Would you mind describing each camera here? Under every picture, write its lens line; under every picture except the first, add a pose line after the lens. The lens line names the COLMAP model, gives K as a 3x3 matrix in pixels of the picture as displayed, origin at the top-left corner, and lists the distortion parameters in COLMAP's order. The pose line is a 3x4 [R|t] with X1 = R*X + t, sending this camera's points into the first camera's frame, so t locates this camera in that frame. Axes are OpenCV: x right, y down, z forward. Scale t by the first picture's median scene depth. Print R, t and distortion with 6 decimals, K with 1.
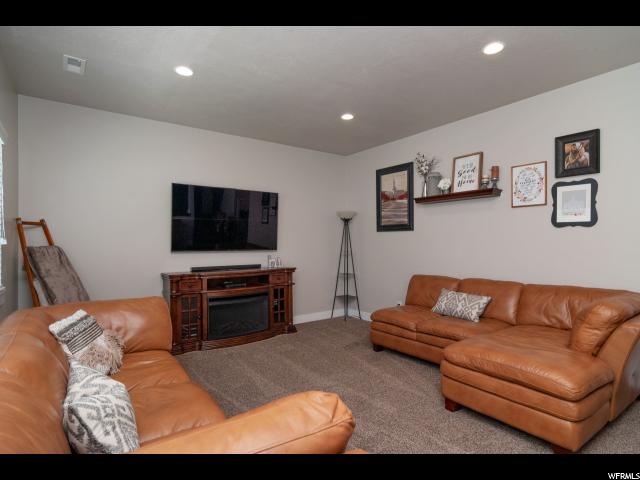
lens RADIAL K [[346.4, 0, 323.0], [0, 346.4, 243.4], [0, 0, 1]] dist [0.003129, 0.000791]
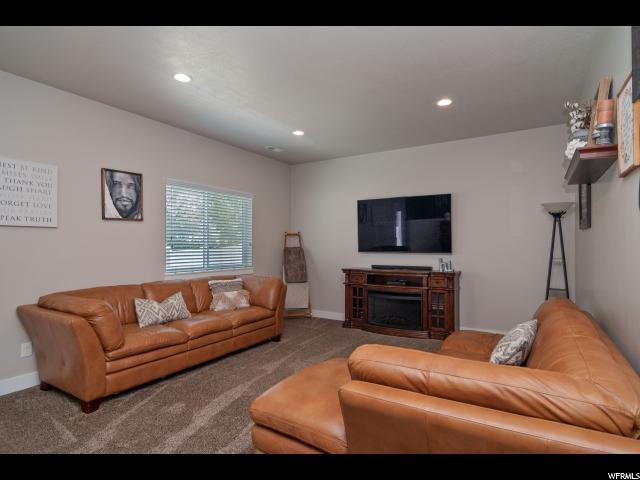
lens RADIAL K [[346.4, 0, 323.0], [0, 346.4, 243.4], [0, 0, 1]] dist [0.003129, 0.000791]
pose [[0.377870, -0.000984, -0.925858, 0.737145], [-0.000826, 0.999999, -0.001400, -0.007070], [0.925858, 0.001294, 0.377869, 0.369749]]
